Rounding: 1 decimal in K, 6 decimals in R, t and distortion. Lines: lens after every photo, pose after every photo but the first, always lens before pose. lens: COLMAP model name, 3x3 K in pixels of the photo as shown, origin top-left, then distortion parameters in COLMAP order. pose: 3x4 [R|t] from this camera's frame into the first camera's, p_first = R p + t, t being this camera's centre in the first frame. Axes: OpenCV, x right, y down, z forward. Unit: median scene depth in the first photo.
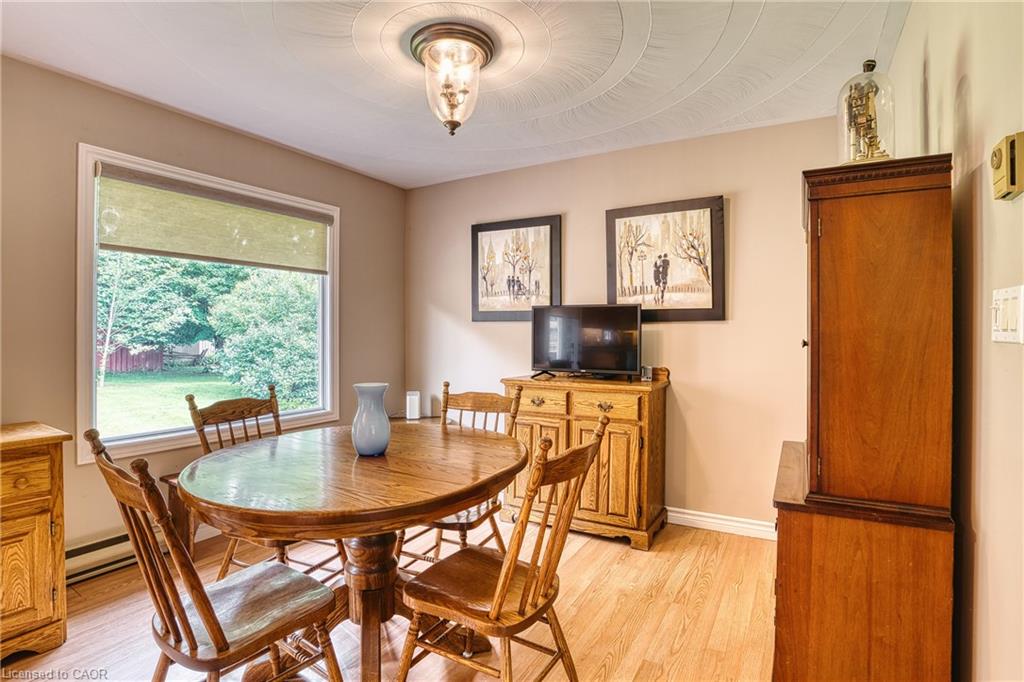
lens RADIAL K [[500.6, 0, 526.4], [0, 500.6, 328.7], [0, 0, 1]] dist [-0.096091, 0.024541]
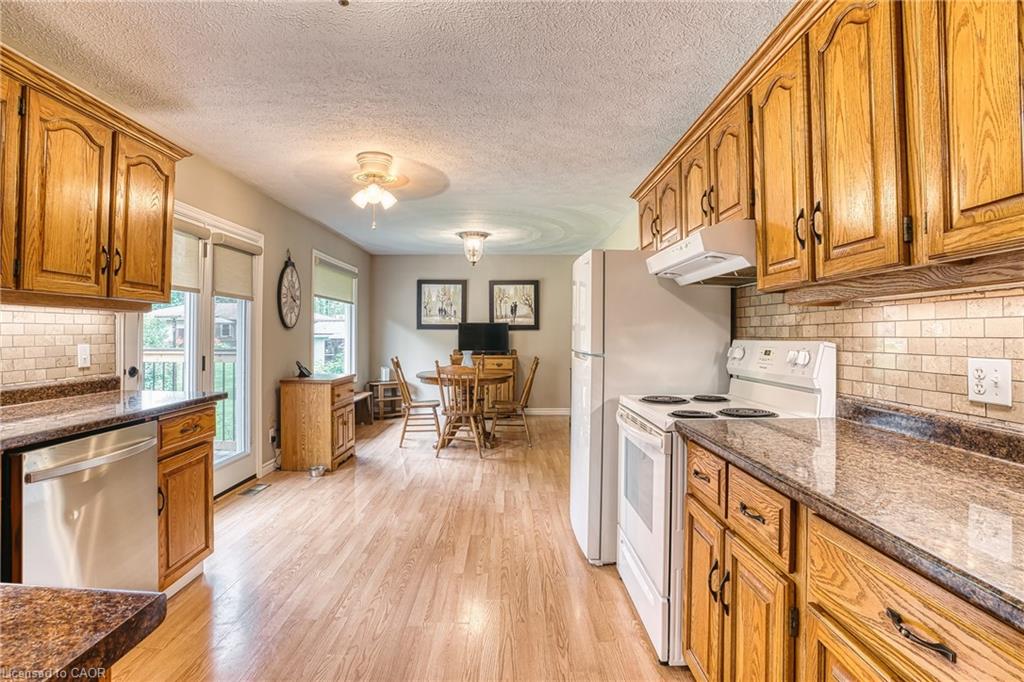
lens RADIAL K [[500.6, 0, 511.6], [0, 500.6, 325.5], [0, 0, 1]] dist [-0.096091, 0.024541]
pose [[0.855365, 0.007589, 0.517971, -0.919969], [-0.000419, 0.999902, -0.013959, -0.002463], [-0.518026, 0.011724, 0.855284, -0.985864]]
